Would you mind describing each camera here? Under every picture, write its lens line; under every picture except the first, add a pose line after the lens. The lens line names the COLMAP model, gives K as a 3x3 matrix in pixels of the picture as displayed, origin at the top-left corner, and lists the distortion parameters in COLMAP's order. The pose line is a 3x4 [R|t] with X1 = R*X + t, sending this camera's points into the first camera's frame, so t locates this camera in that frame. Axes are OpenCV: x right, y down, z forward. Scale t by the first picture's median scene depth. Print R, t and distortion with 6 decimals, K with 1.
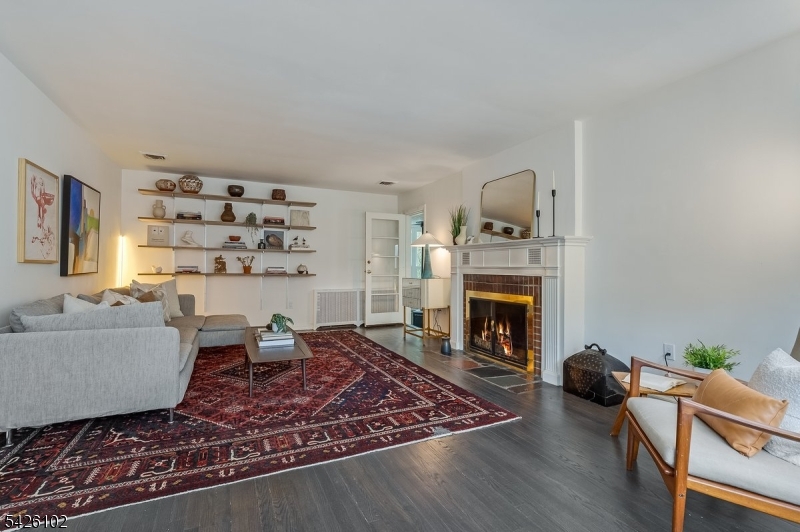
lens RADIAL K [[371.9, 0, 398.1], [0, 371.9, 263.0], [0, 0, 1]] dist [-0.008225, 0.000696]
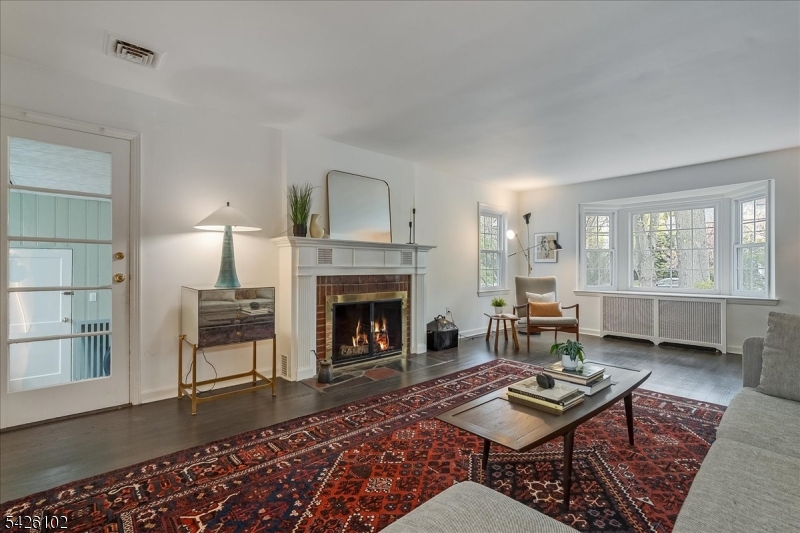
lens RADIAL K [[371.9, 0, 401.0], [0, 371.9, 267.7], [0, 0, 1]] dist [-0.008225, 0.000696]
pose [[-0.305201, -0.006792, 0.952264, -0.810833], [-0.014949, 0.999886, 0.002341, 0.010652], [-0.952171, -0.013521, -0.305267, 1.411050]]
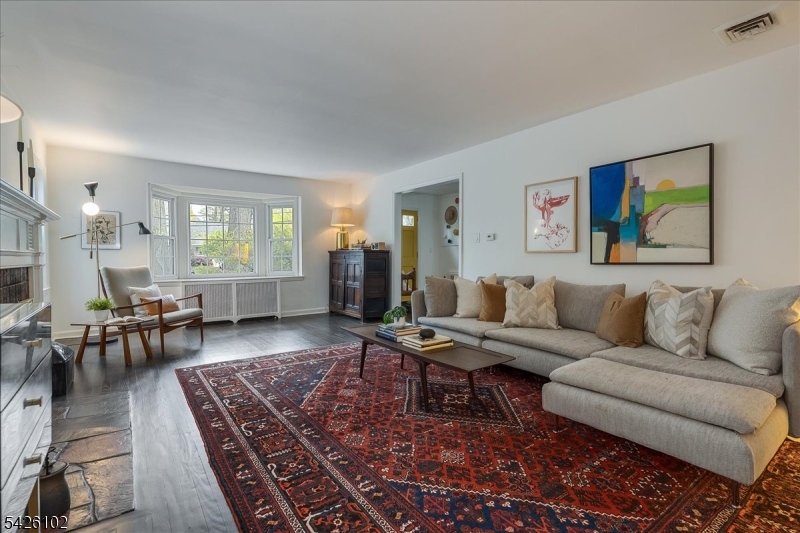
lens RADIAL K [[371.9, 0, 403.6], [0, 371.9, 265.5], [0, 0, 1]] dist [-0.008225, 0.000696]
pose [[-0.978321, 0.001772, -0.207087, -0.139338], [-0.000393, 0.999946, 0.010410, 0.026044], [0.207095, 0.010266, -0.978267, 1.789709]]
